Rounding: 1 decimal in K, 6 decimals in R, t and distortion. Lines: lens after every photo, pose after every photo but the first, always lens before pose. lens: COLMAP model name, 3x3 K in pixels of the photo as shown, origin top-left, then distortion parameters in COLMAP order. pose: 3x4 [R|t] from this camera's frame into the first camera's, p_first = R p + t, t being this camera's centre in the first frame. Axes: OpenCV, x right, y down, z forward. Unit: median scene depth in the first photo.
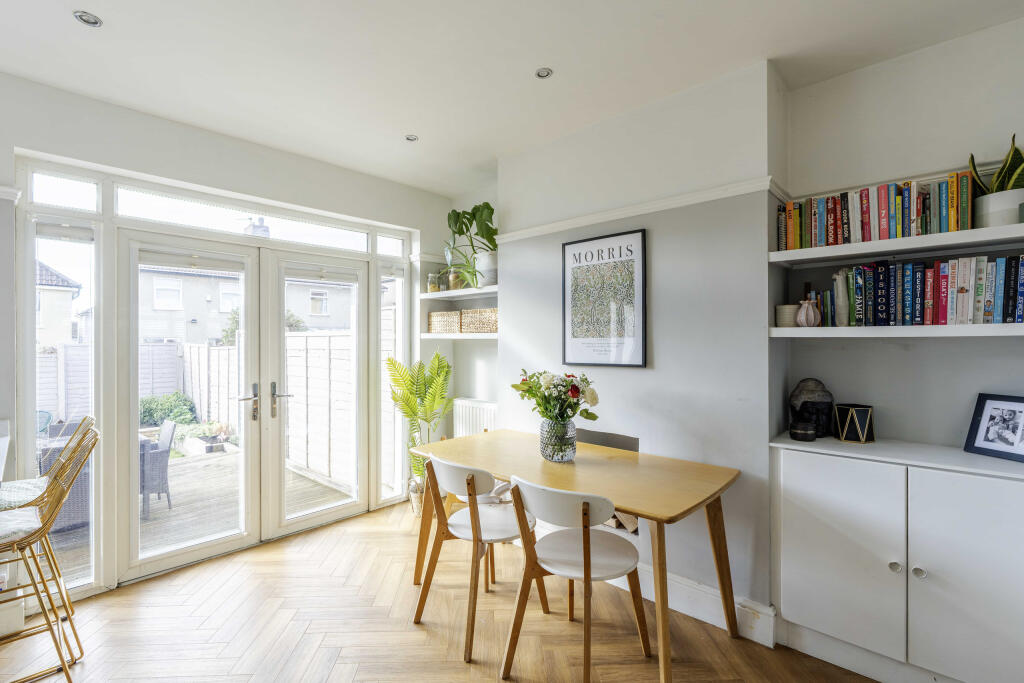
lens RADIAL K [[462.8, 0, 506.7], [0, 462.8, 340.2], [0, 0, 1]] dist [-0.005669, 0.001069]
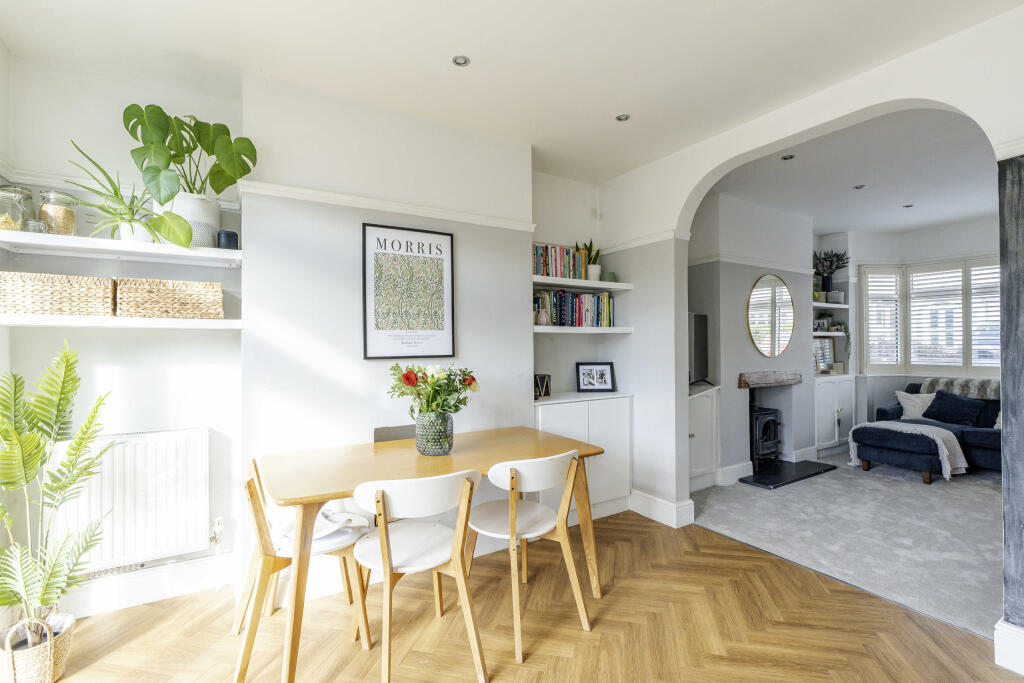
lens RADIAL K [[462.8, 0, 506.7], [0, 462.8, 340.2], [0, 0, 1]] dist [-0.005669, 0.001069]
pose [[0.280113, 0.008953, 0.959925, -0.749408], [0.002975, 0.999944, -0.010194, 0.029807], [-0.959962, 0.005711, 0.280070, 0.562719]]
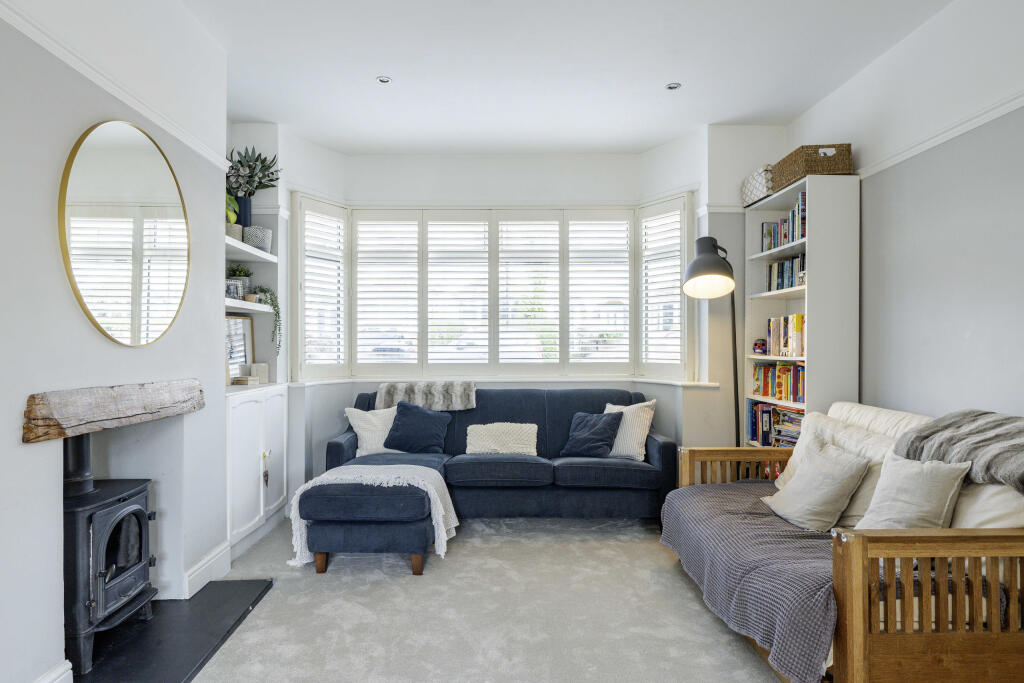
lens RADIAL K [[627.0, 0, 510.7], [0, 627.0, 345.9], [0, 0, 1]] dist [-0.001561, 0.000360]
pose [[-0.702637, 0.006832, 0.711515, 0.263040], [0.003471, 0.999975, -0.006175, 0.090016], [-0.711540, -0.001869, -0.702643, 0.320261]]
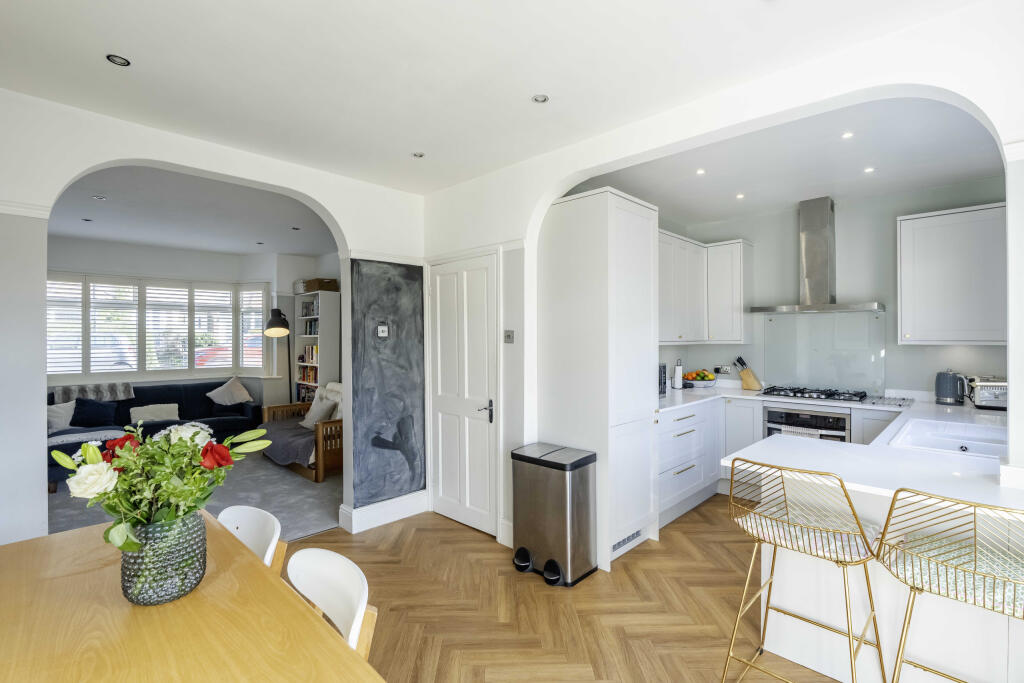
lens RADIAL K [[469.1, 0, 509.6], [0, 469.1, 338.2], [0, 0, 1]] dist [-0.008990, -0.000271]
pose [[-0.999604, 0.005091, 0.027689, -0.311077], [0.005042, 0.999986, -0.001853, -0.024296], [-0.027698, -0.001713, -0.999615, 1.385199]]
